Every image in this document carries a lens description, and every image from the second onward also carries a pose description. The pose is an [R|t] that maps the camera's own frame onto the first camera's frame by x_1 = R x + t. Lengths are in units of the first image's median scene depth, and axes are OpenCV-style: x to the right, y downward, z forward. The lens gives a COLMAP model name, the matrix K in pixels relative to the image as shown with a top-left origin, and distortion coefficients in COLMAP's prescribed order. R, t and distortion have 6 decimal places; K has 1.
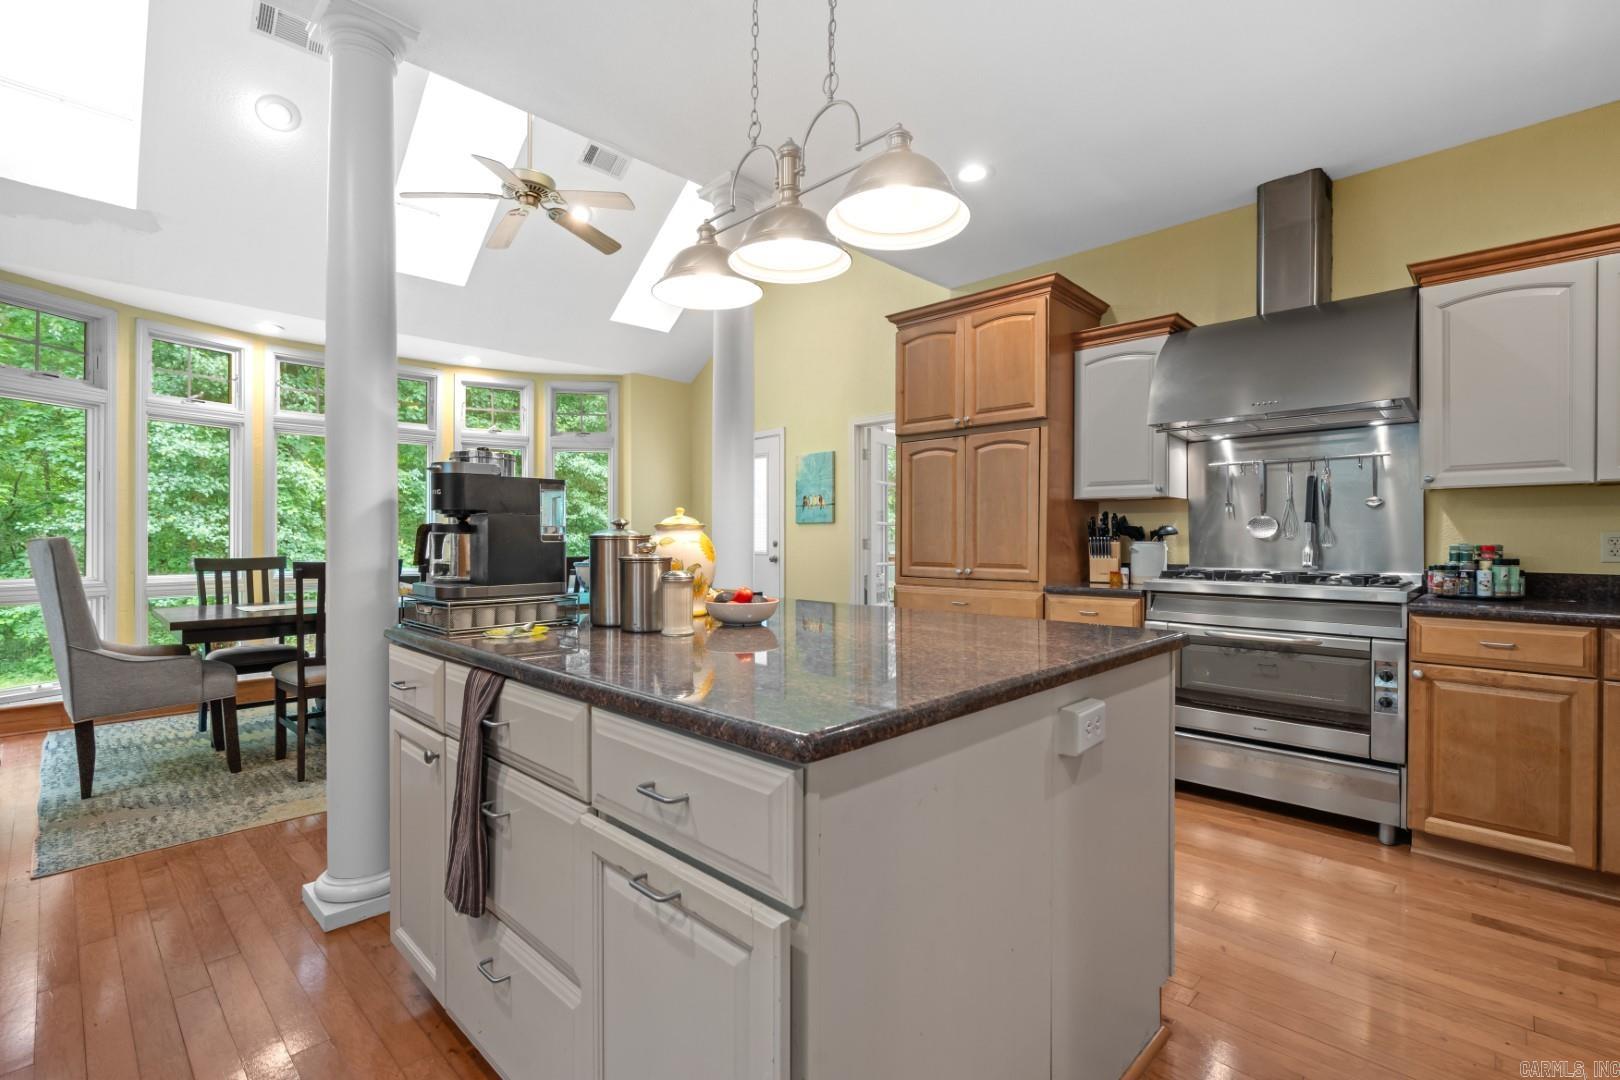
lens RADIAL K [[731.7, 0, 799.8], [0, 731.7, 535.6], [0, 0, 1]] dist [-0.002796, 0.000010]
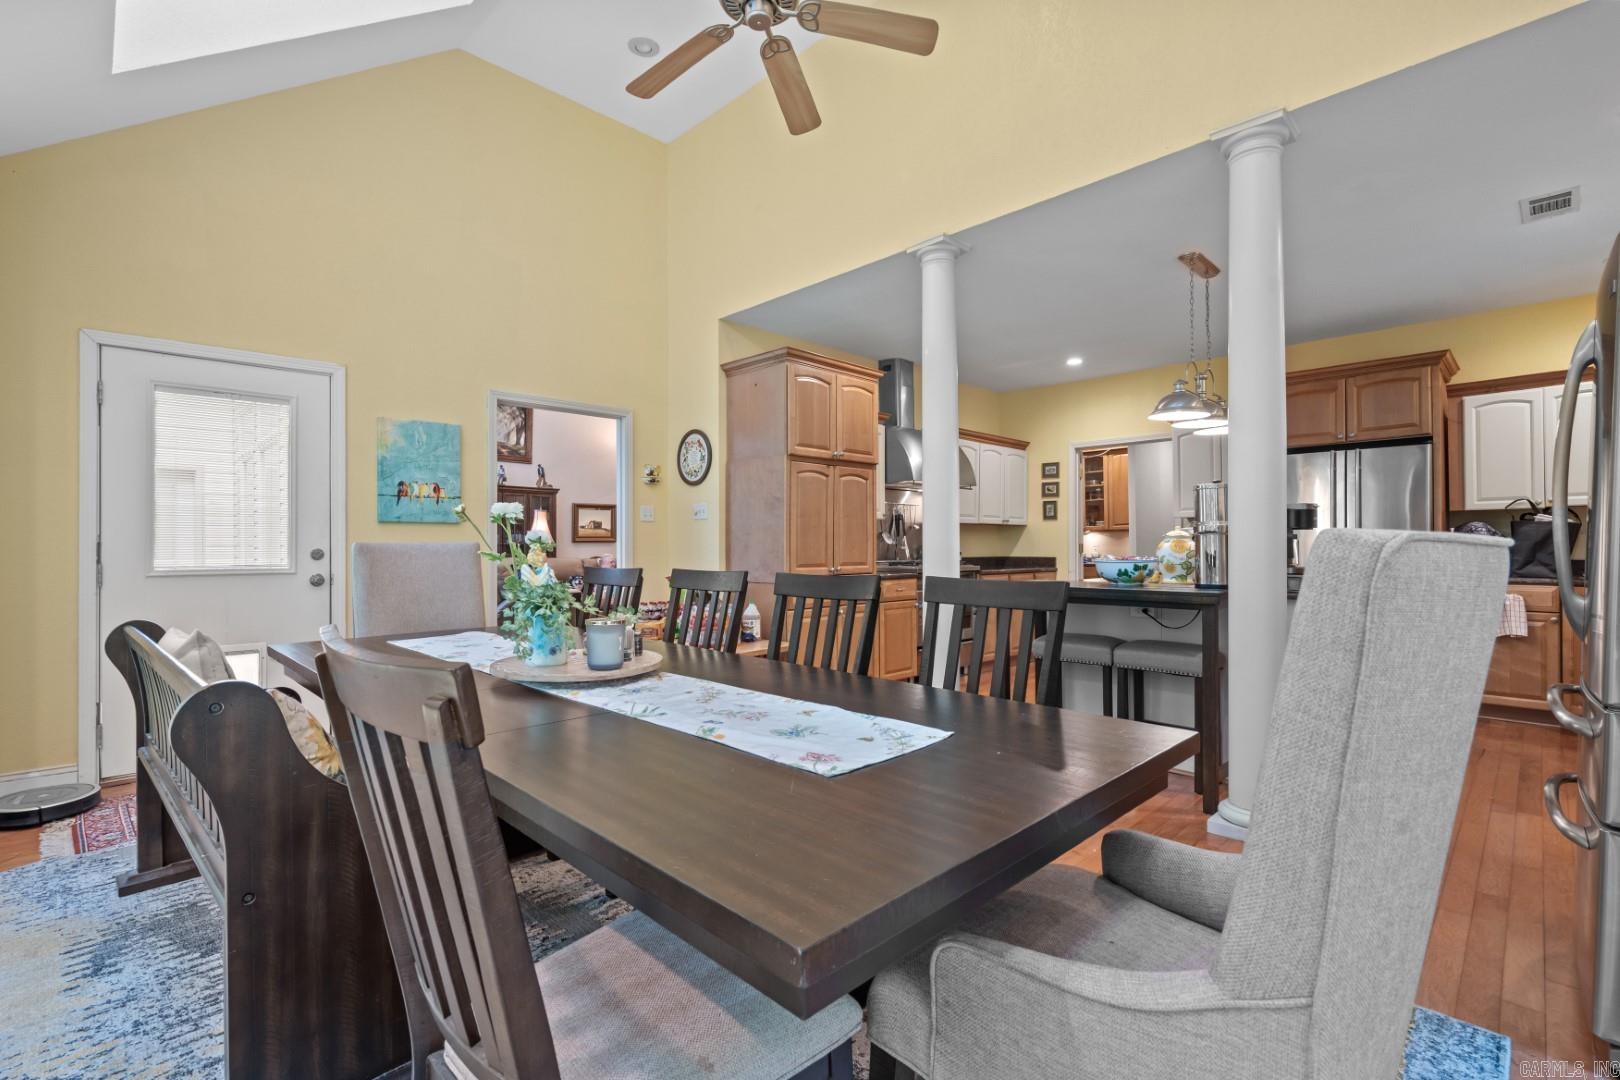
lens RADIAL K [[746.1, 0, 805.2], [0, 746.1, 547.9], [0, 0, 1]] dist [-0.000574, -0.000577]
pose [[0.010601, -0.004741, 0.999933, -0.684465], [-0.001619, 0.999987, 0.004758, 0.002724], [-0.999943, -0.001669, 0.010593, 0.639131]]
